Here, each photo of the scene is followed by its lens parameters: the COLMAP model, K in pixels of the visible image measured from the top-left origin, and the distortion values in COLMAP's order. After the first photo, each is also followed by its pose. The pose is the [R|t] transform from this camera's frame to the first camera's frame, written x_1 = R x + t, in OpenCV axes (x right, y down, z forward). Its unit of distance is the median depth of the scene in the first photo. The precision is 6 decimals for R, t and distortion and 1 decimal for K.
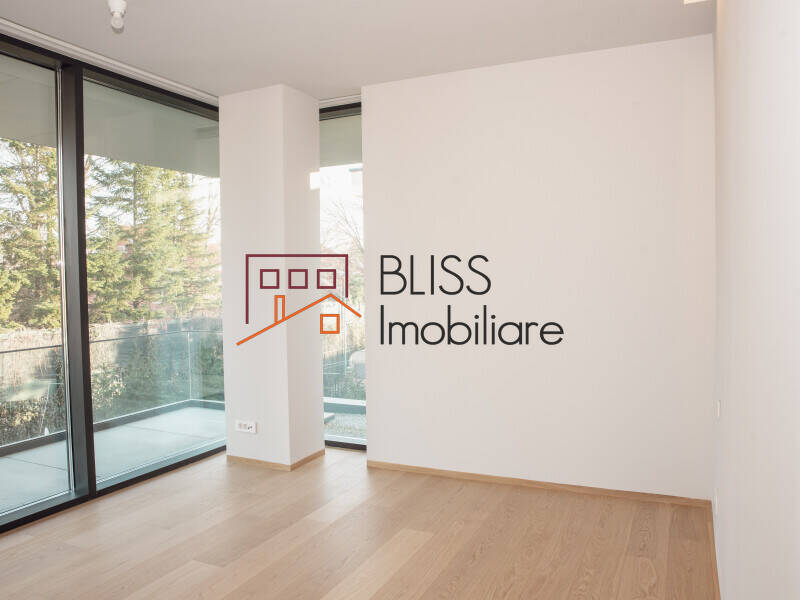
lens RADIAL K [[620.8, 0, 398.3], [0, 620.8, 300.5], [0, 0, 1]] dist [-0.118729, 0.084082]
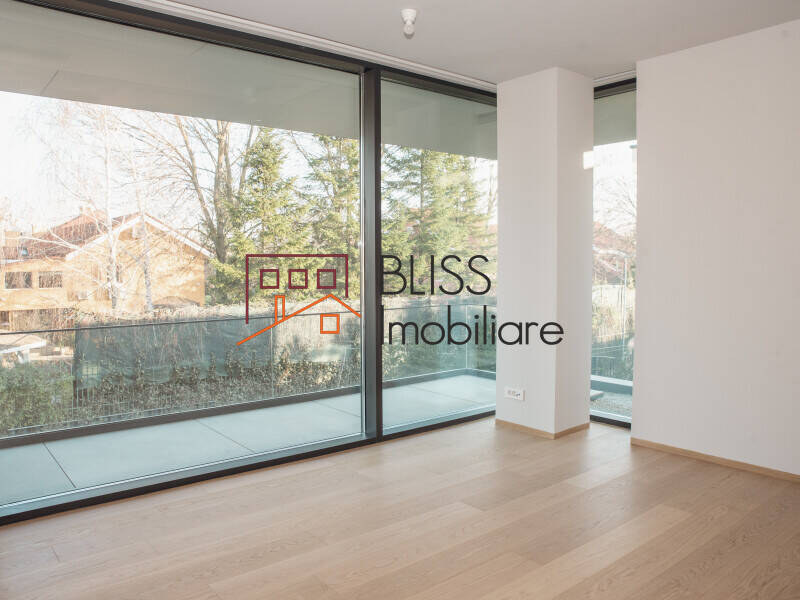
lens RADIAL K [[620.8, 0, 400.8], [0, 620.8, 298.5], [0, 0, 1]] dist [-0.118729, 0.084082]
pose [[0.904764, 0.037843, -0.424229, 0.021094], [-0.026067, 0.999098, 0.033531, 0.009781], [0.425115, -0.019279, 0.904934, -0.049199]]
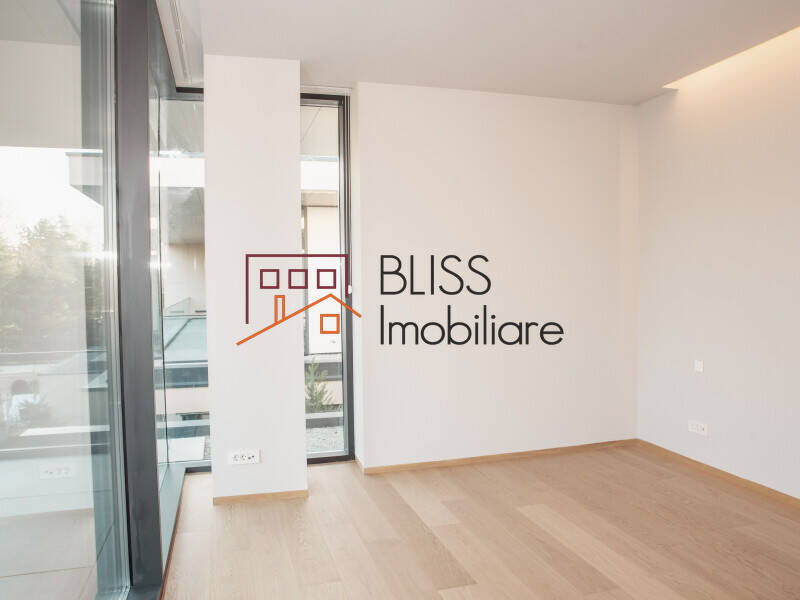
lens RADIAL K [[620.8, 0, 397.7], [0, 620.8, 295.8], [0, 0, 1]] dist [-0.118729, 0.084082]
pose [[0.739566, -0.009841, 0.673013, -0.641252], [0.025839, 0.999571, -0.013779, 0.004530], [-0.672588, 0.027580, 0.739503, 0.241575]]
